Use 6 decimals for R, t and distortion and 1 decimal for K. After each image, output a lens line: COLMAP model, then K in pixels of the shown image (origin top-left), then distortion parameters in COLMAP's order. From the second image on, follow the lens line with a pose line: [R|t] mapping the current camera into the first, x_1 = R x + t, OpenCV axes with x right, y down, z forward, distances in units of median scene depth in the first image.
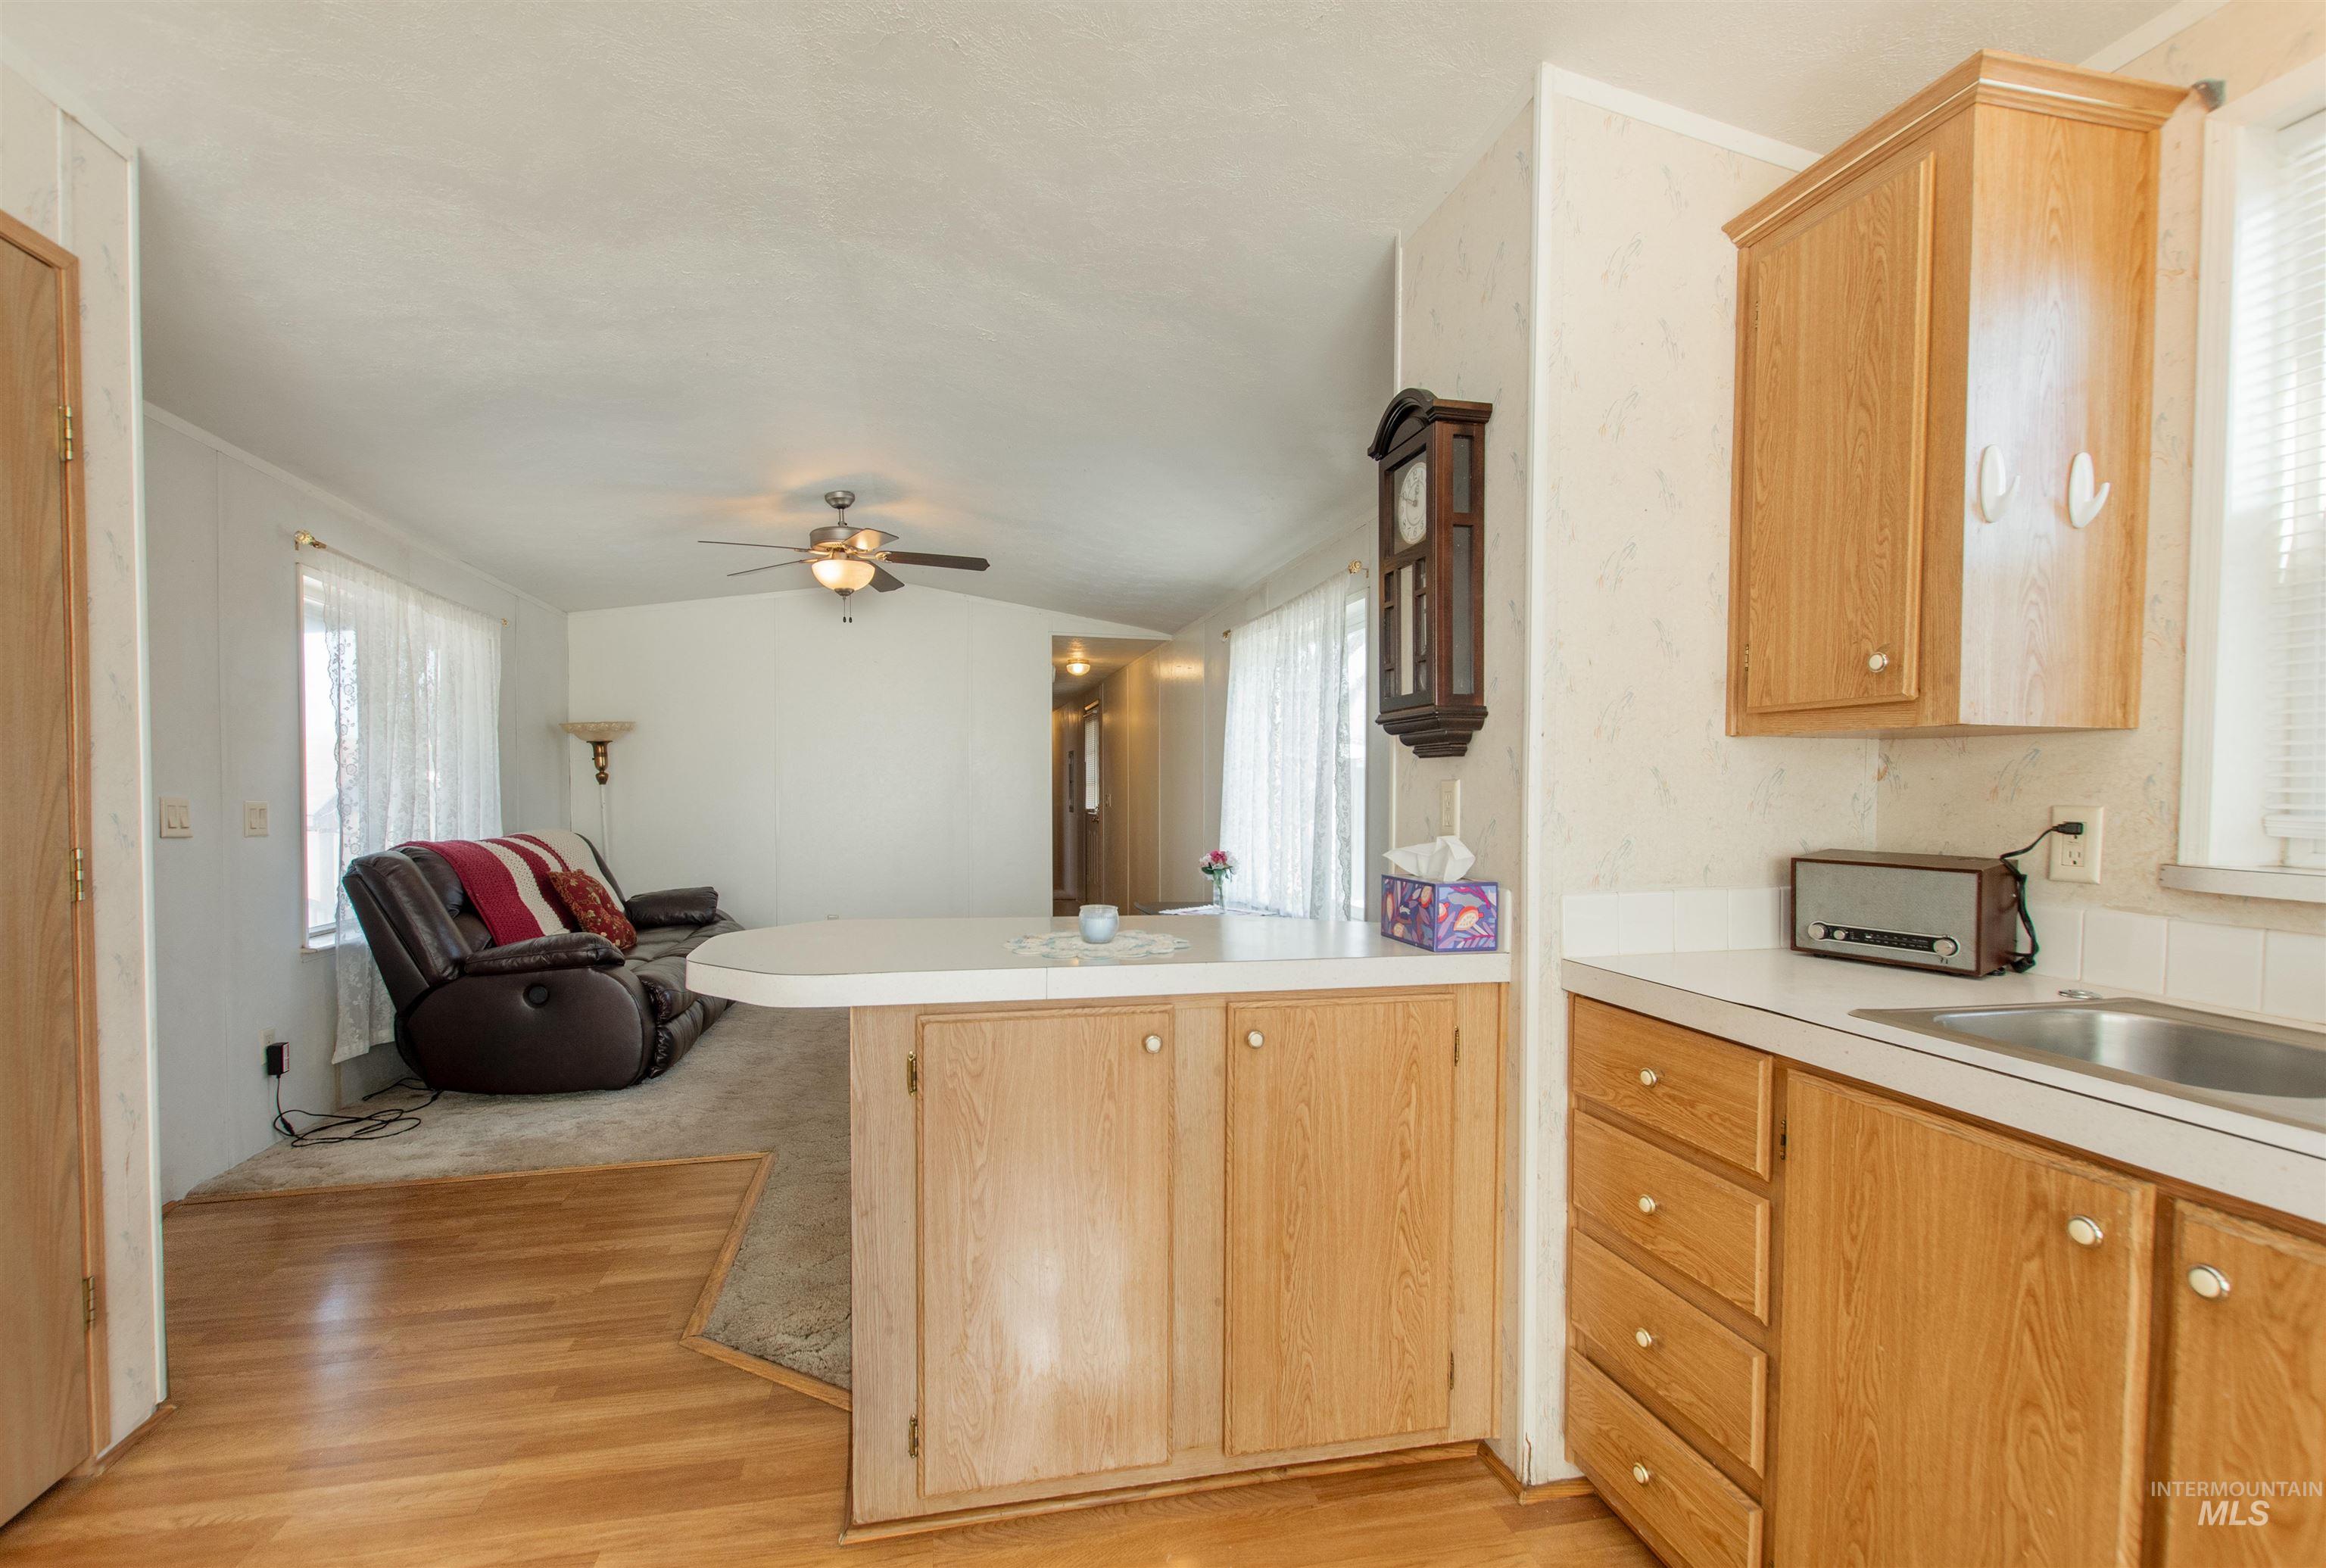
lens RADIAL K [[1046.2, 0, 1158.3], [0, 1046.2, 820.1], [0, 0, 1]] dist [0.012083, -0.006011]
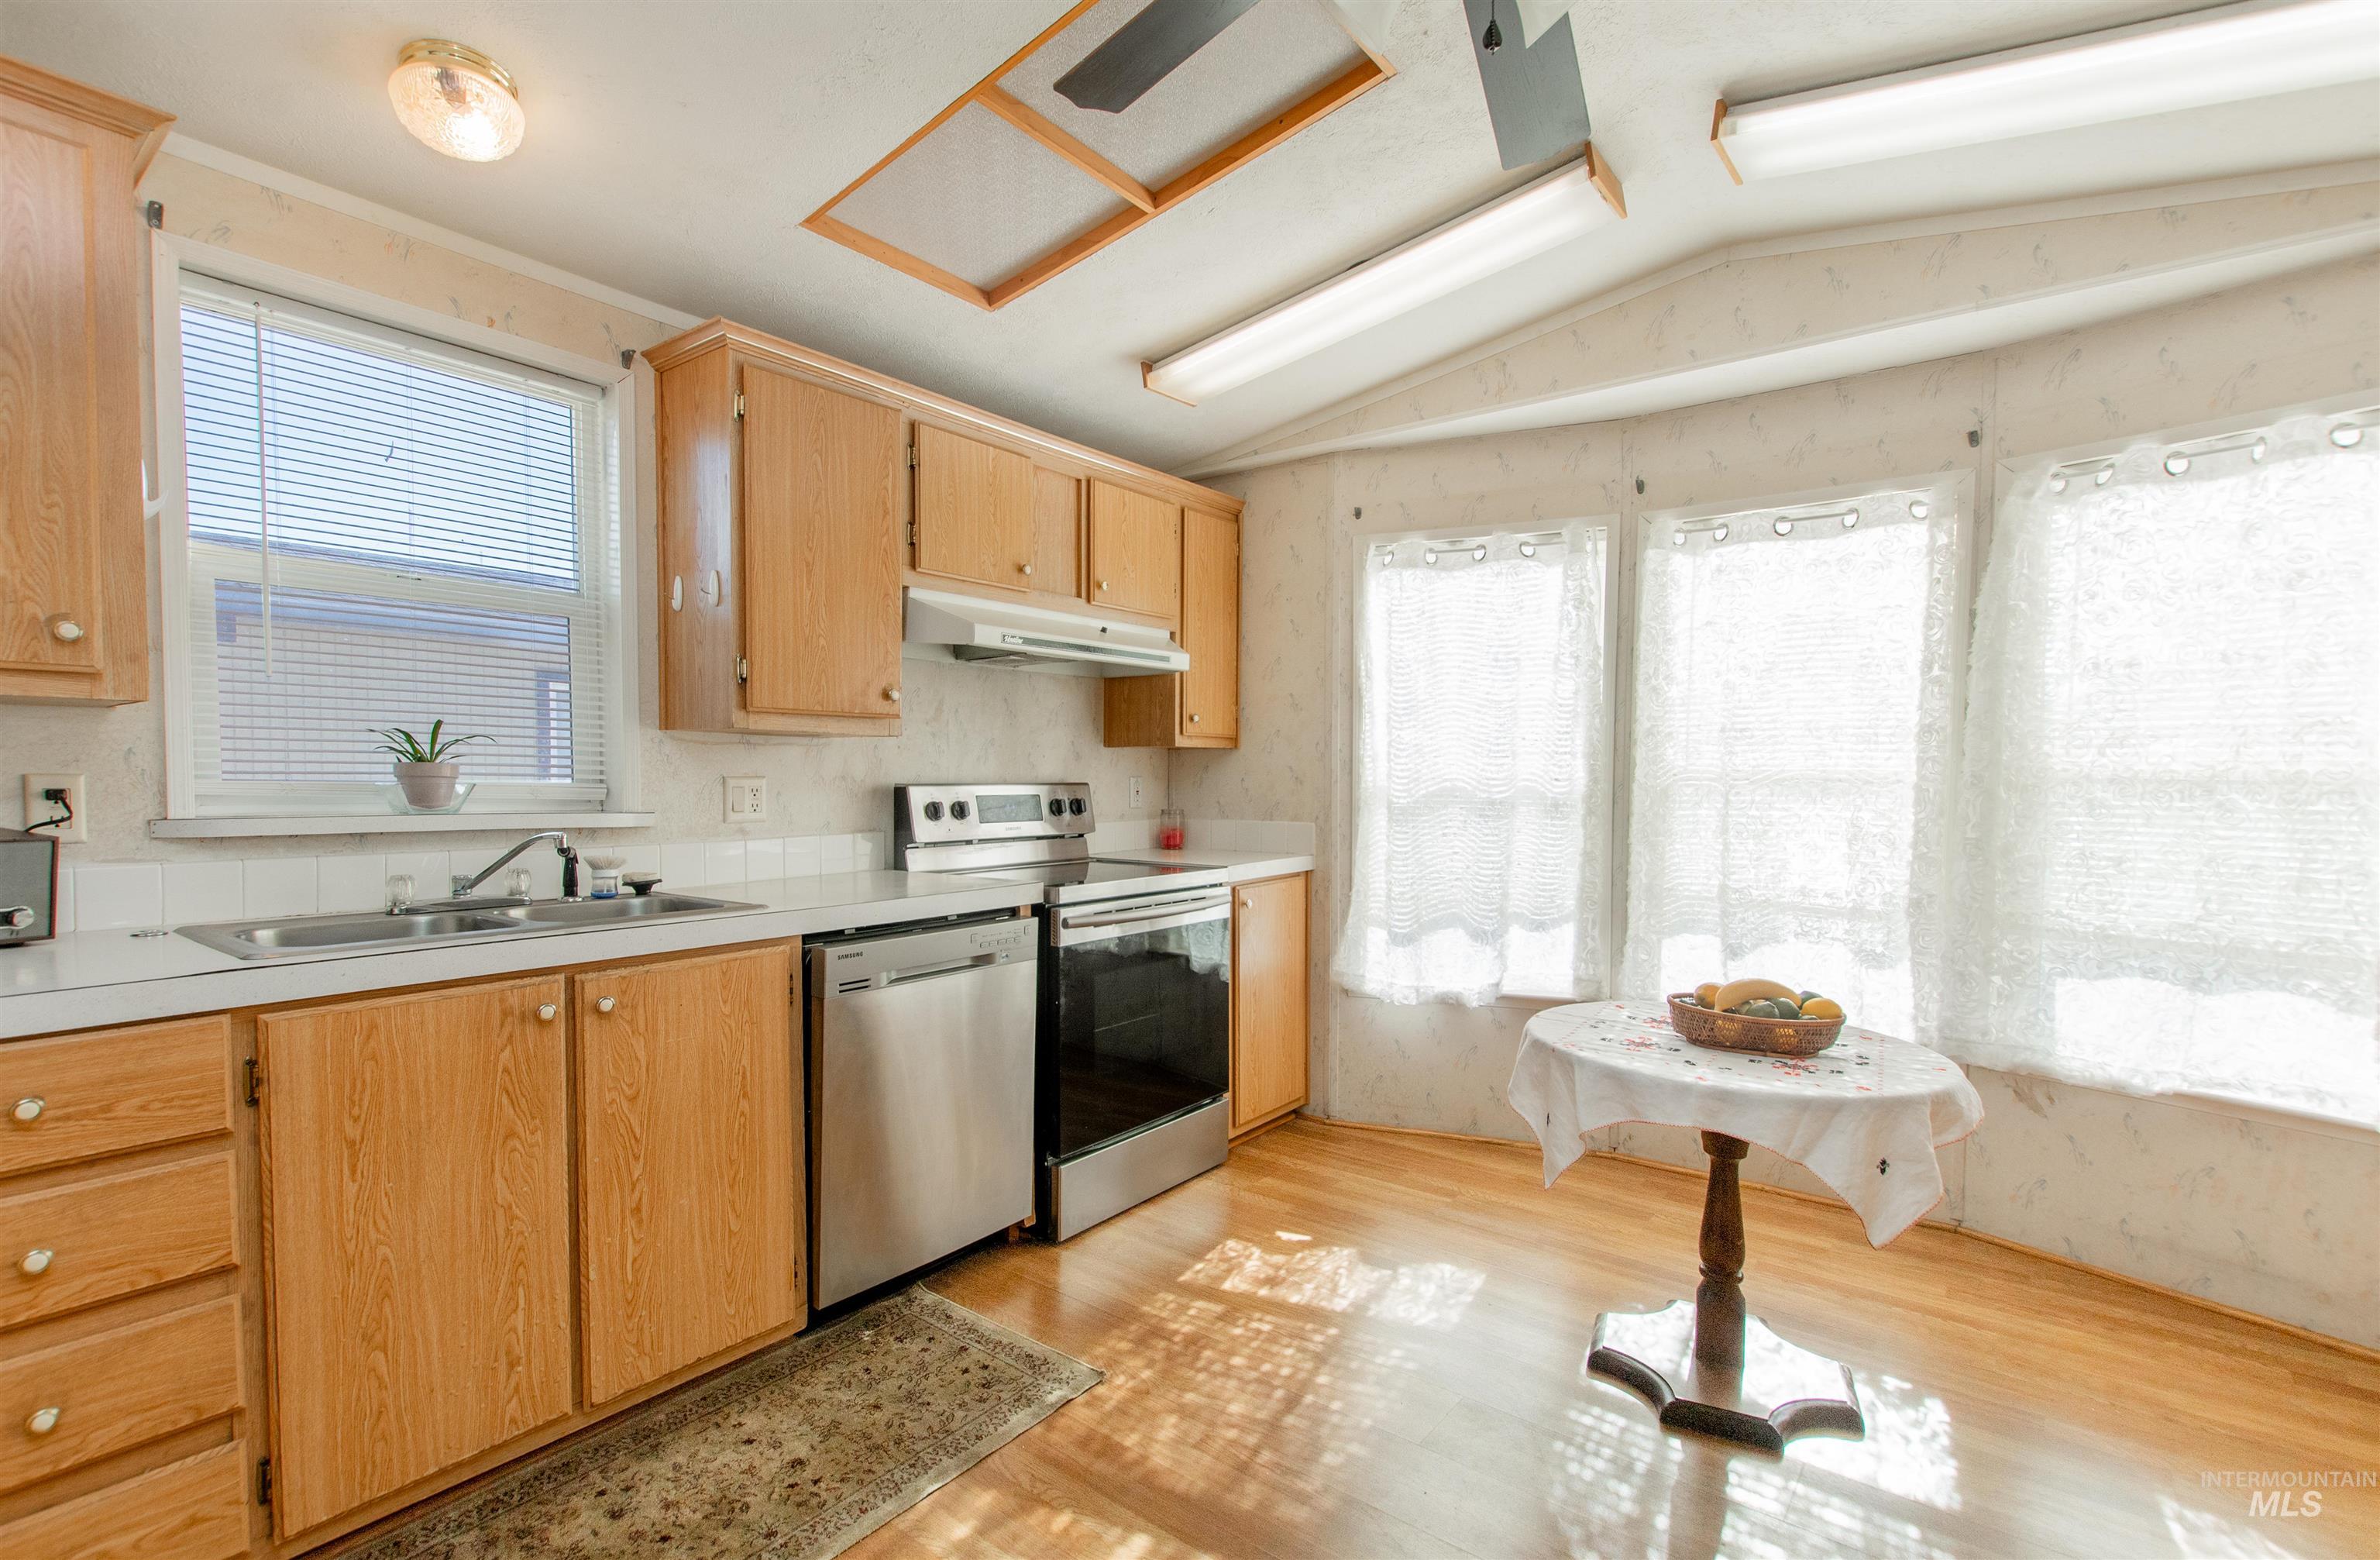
lens RADIAL K [[1079.7, 0, 1169.5], [0, 1079.7, 811.1], [0, 0, 1]] dist [0.003775, -0.003335]
pose [[-0.624765, -0.038588, 0.779859, -0.415525], [0.013596, 0.998089, 0.060278, -0.015287], [-0.780694, 0.048262, -0.623047, 0.454868]]
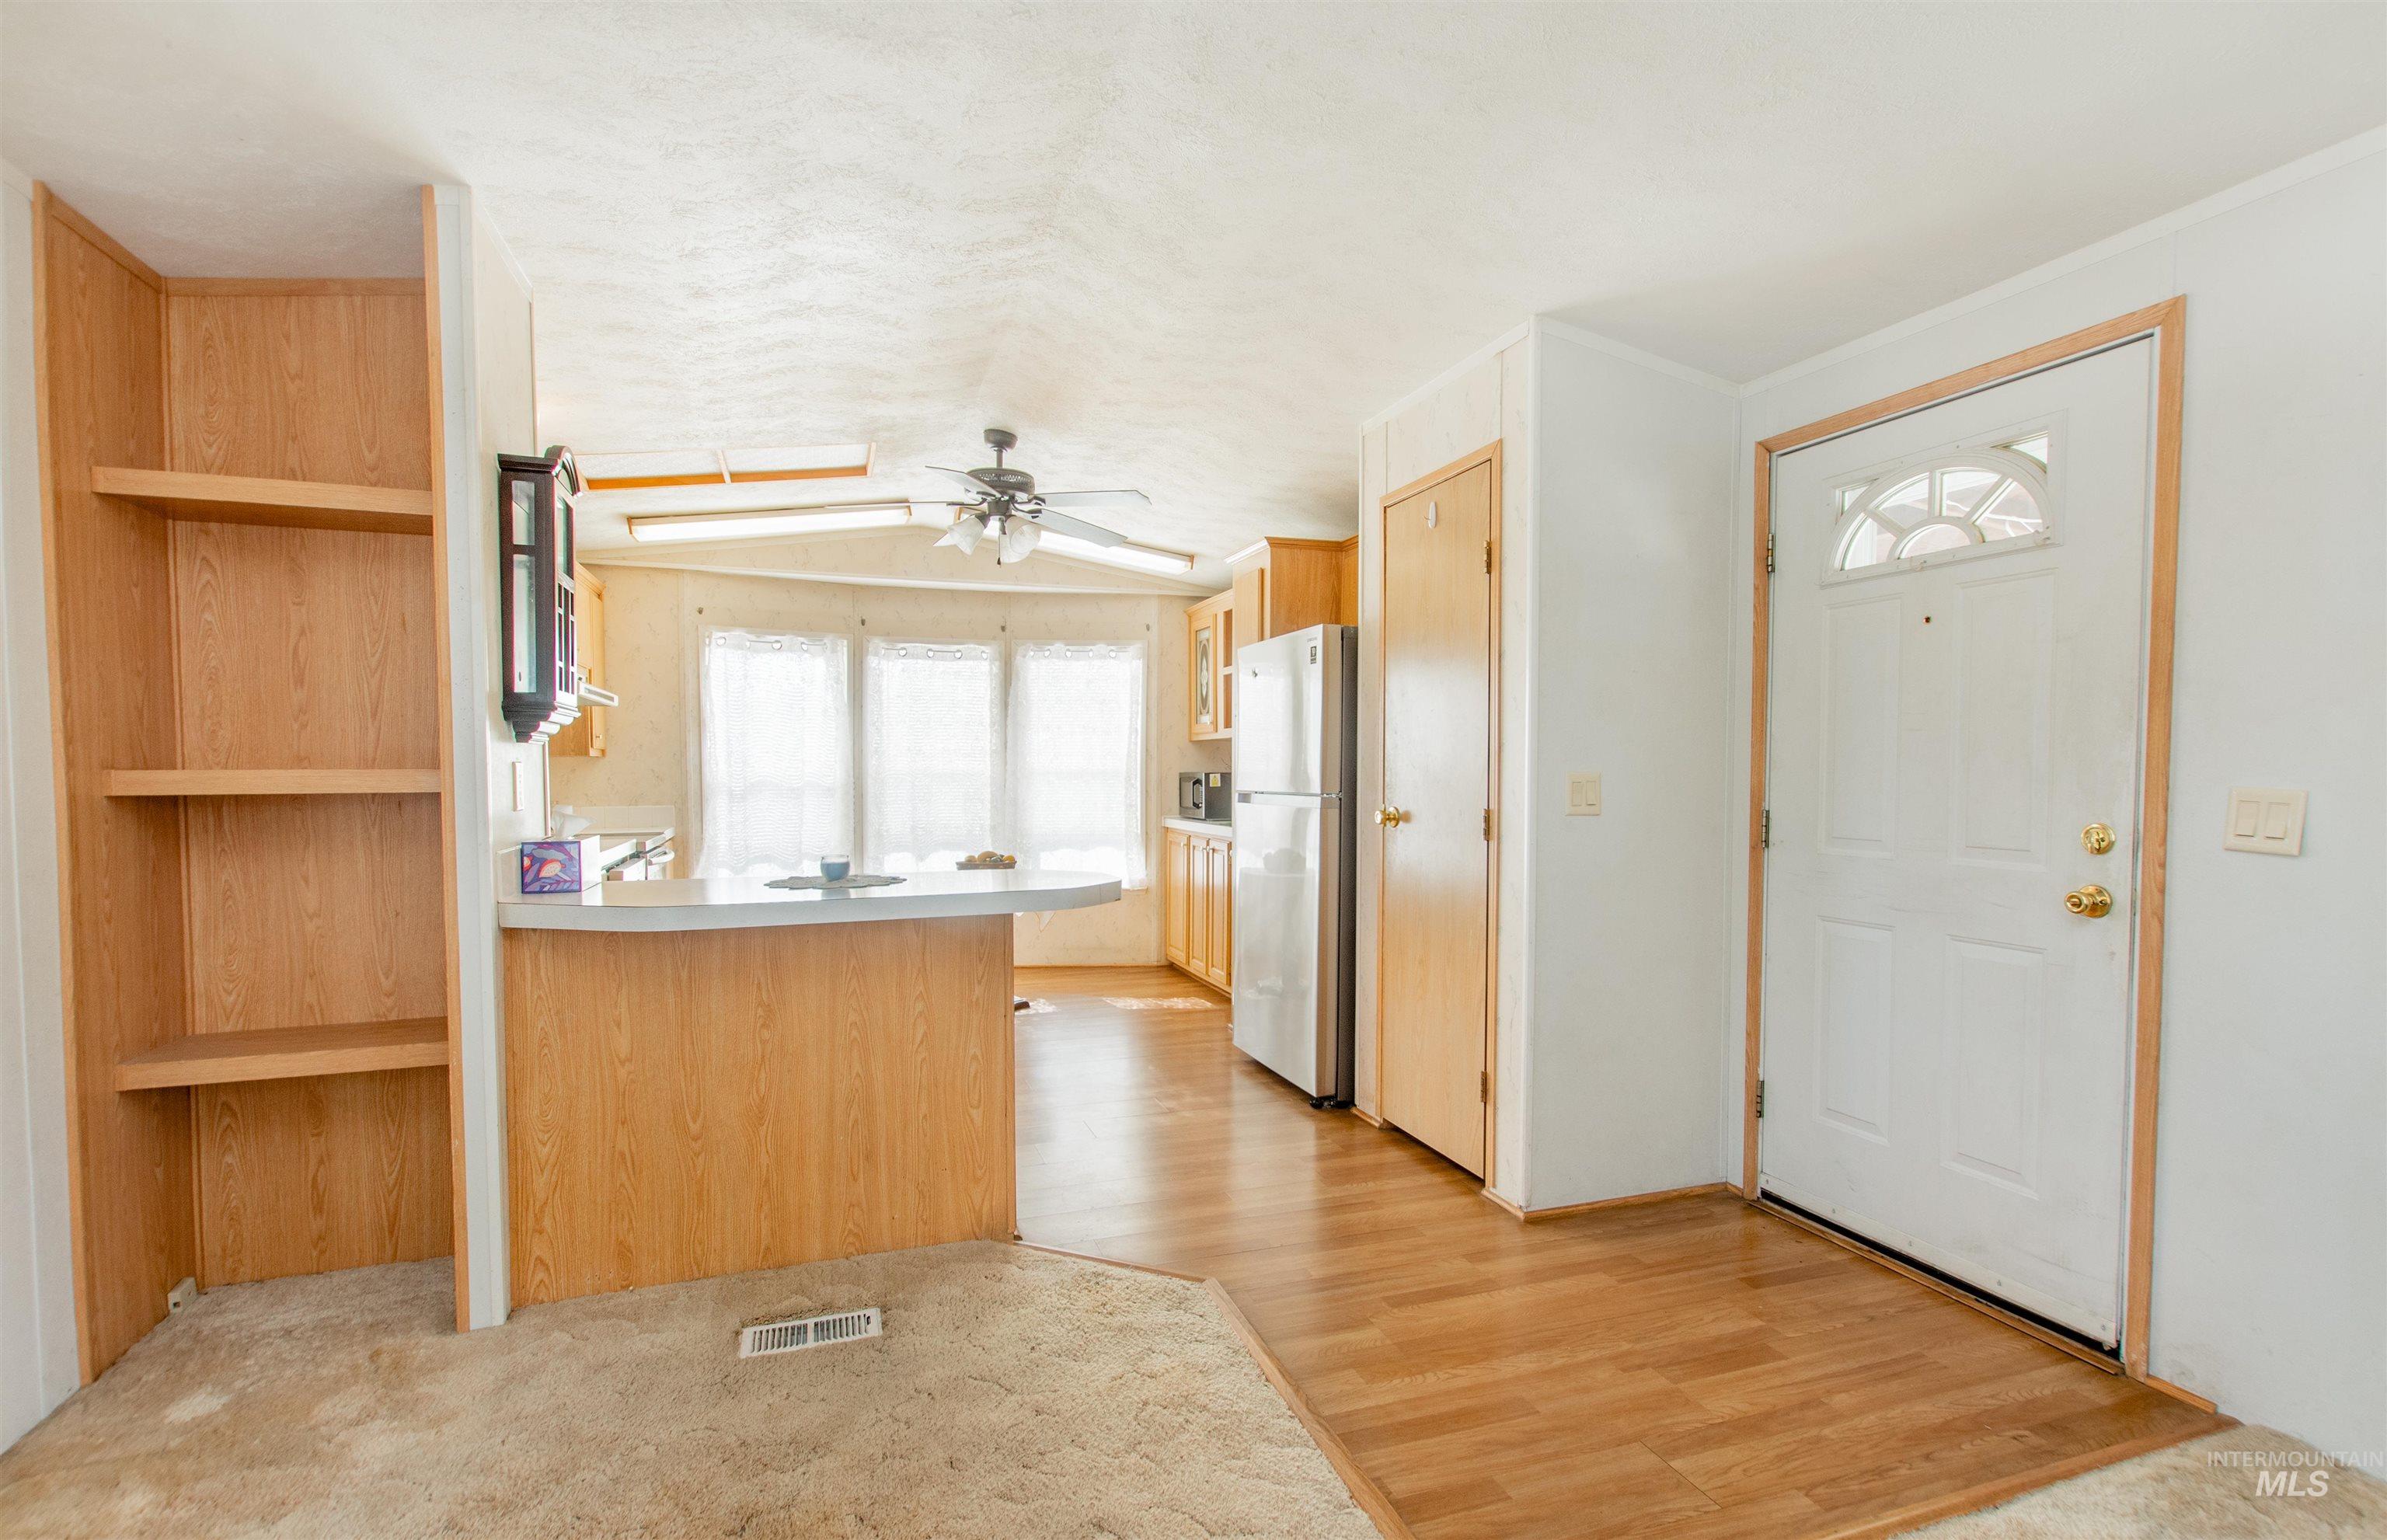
lens RADIAL K [[1112.1, 0, 1226.0], [0, 1112.1, 814.9], [0, 0, 1]] dist [-0.001397, -0.000184]
pose [[-0.991848, 0.002263, -0.127408, -0.259950], [-0.006335, 0.997730, 0.067039, -0.049384], [0.127271, 0.067300, -0.989582, 1.710129]]
